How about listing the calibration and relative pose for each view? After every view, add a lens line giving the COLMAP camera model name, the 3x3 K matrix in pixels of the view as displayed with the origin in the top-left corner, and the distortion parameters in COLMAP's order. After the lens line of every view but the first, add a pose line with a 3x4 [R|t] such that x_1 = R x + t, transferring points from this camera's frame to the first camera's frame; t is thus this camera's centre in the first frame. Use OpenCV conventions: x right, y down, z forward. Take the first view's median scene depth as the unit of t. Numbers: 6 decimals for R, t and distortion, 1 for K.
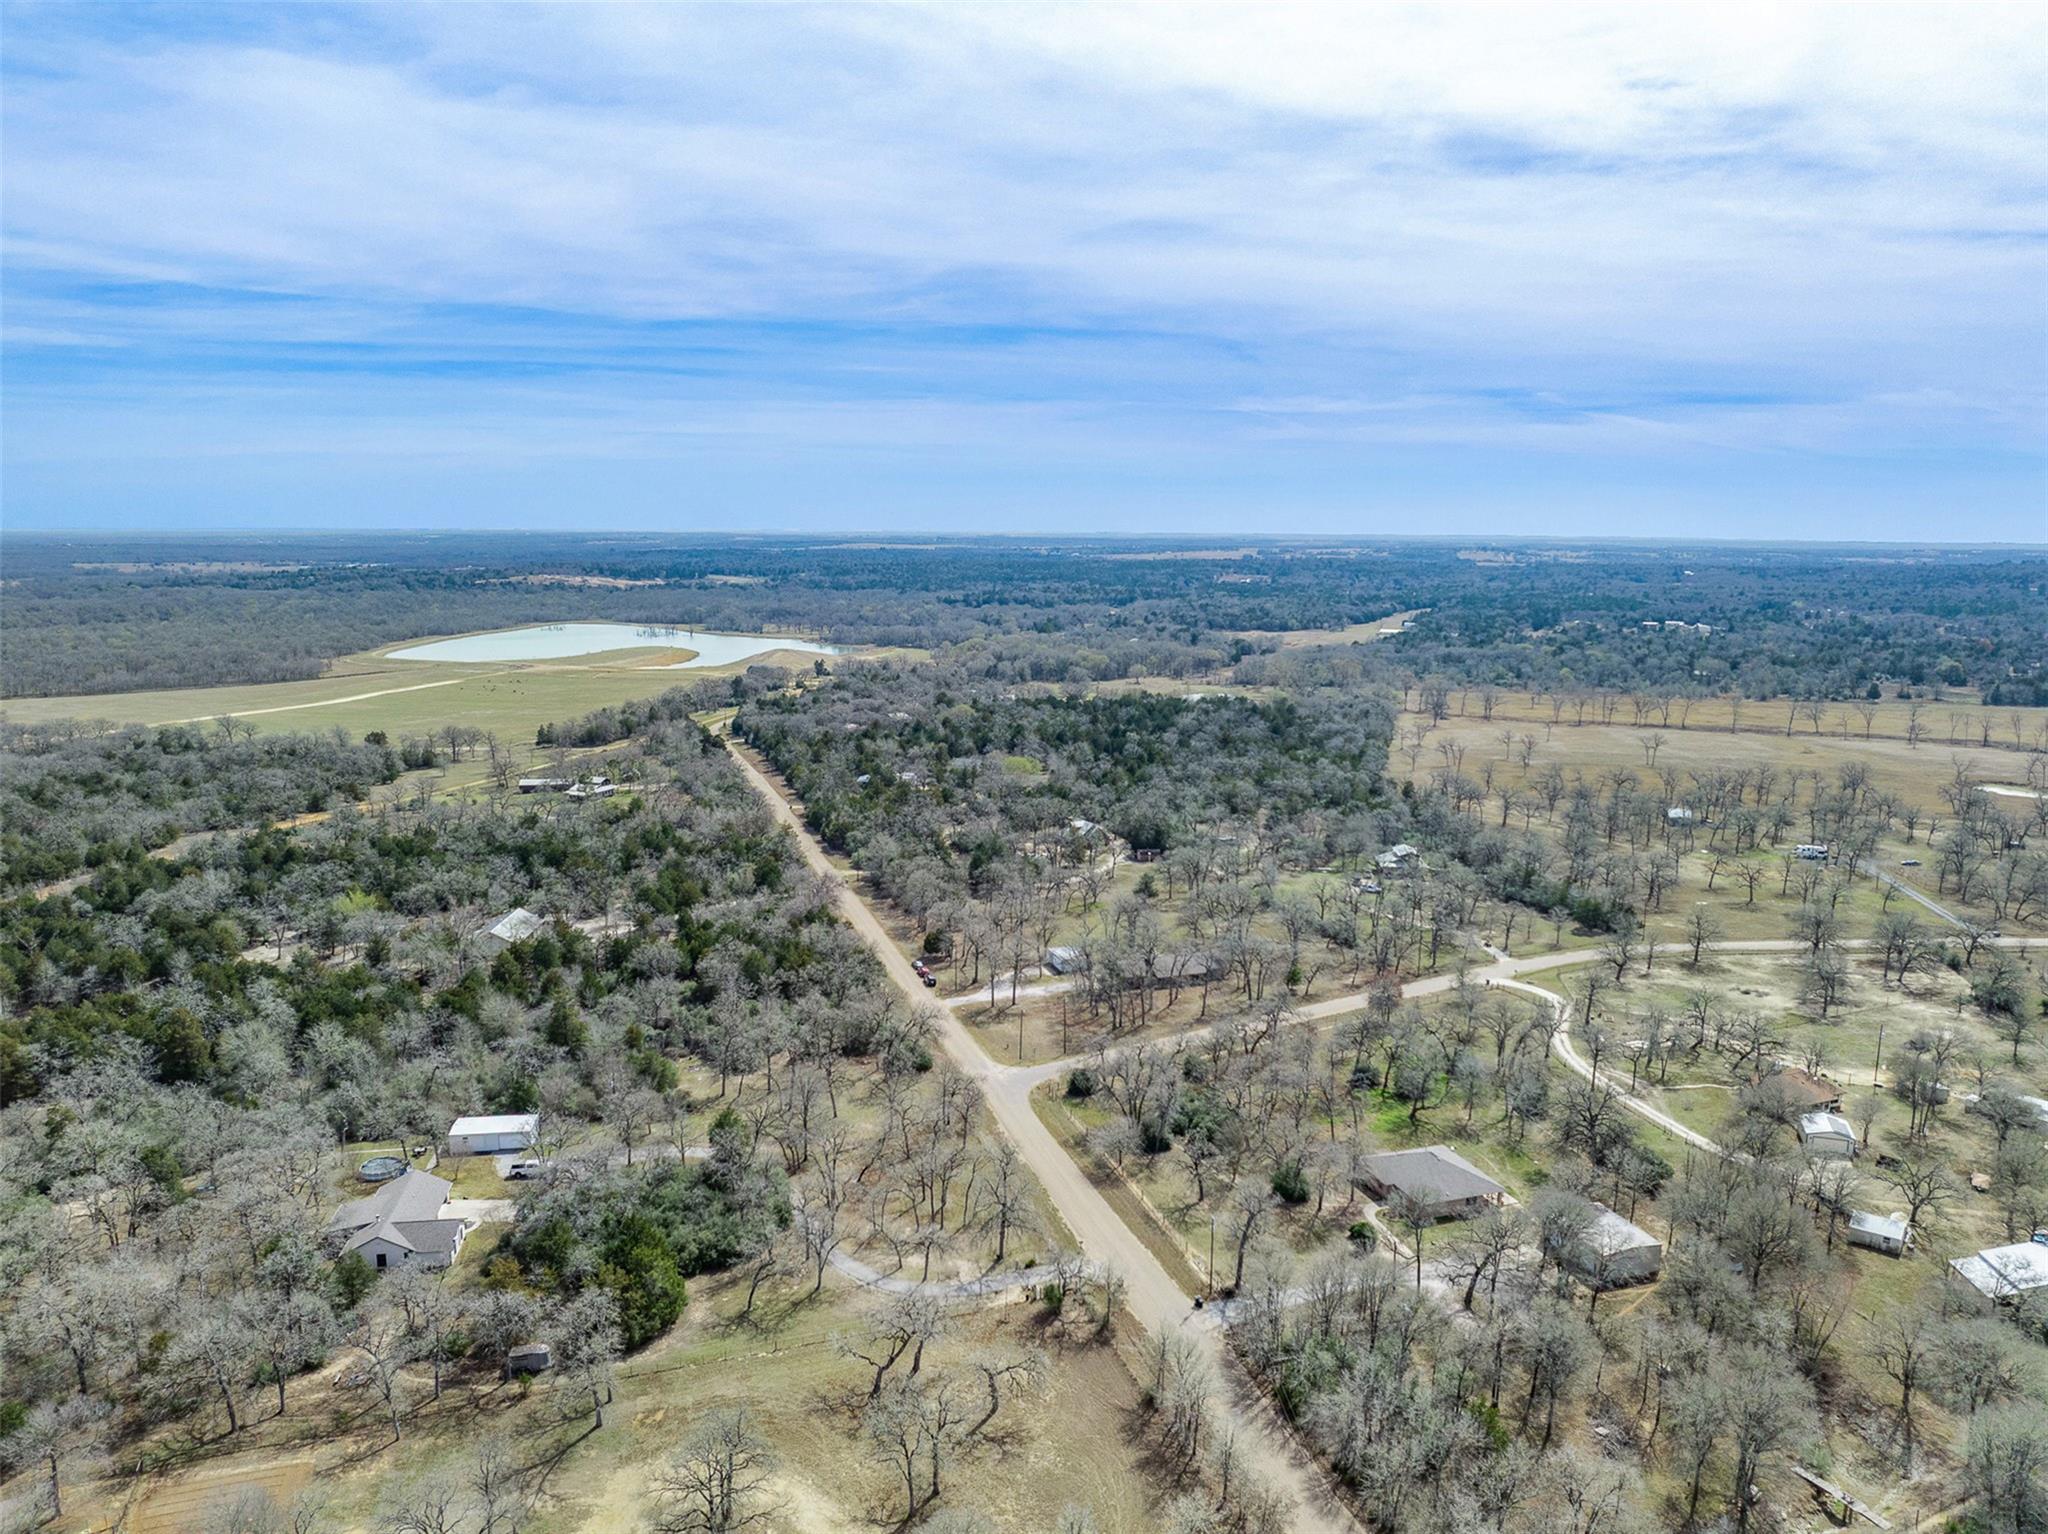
lens RADIAL K [[1441.1, 0, 1022.1], [0, 1441.1, 768.8], [0, 0, 1]] dist [-0.033069, 0.004819]
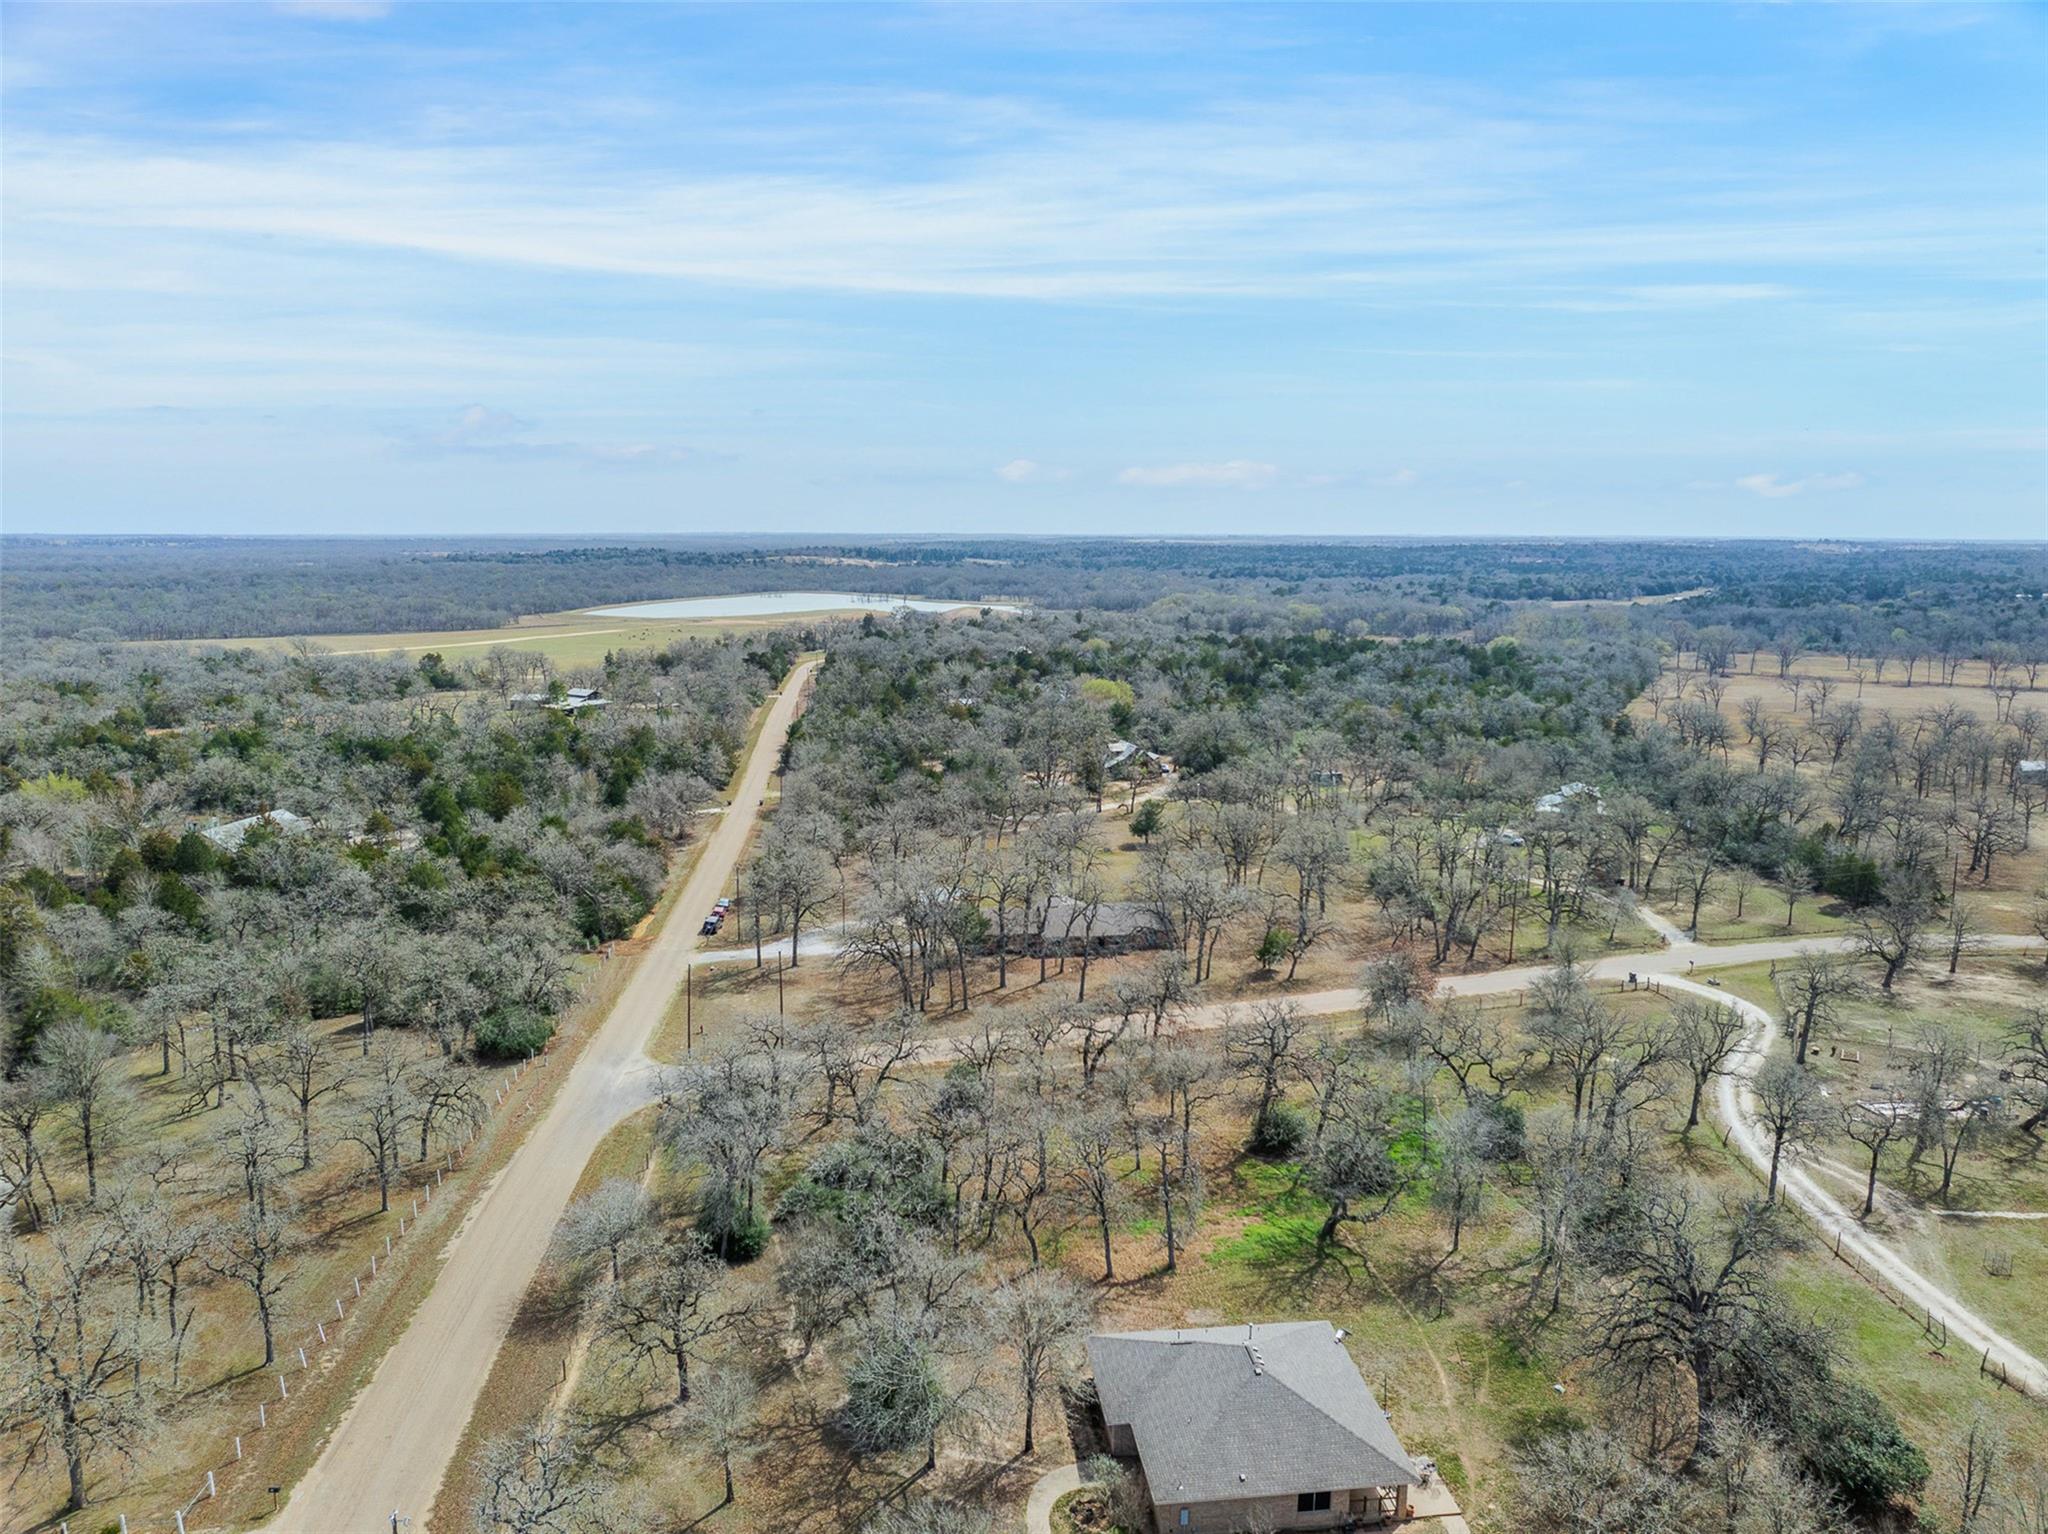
lens RADIAL K [[1441.1, 0, 1026.7], [0, 1441.1, 765.2], [0, 0, 1]] dist [-0.033069, 0.004819]
pose [[0.979588, 0.029515, -0.198835, 0.190207], [-0.030637, 0.999527, -0.002568, 0.070224], [0.198665, 0.008607, 0.980030, 0.382989]]
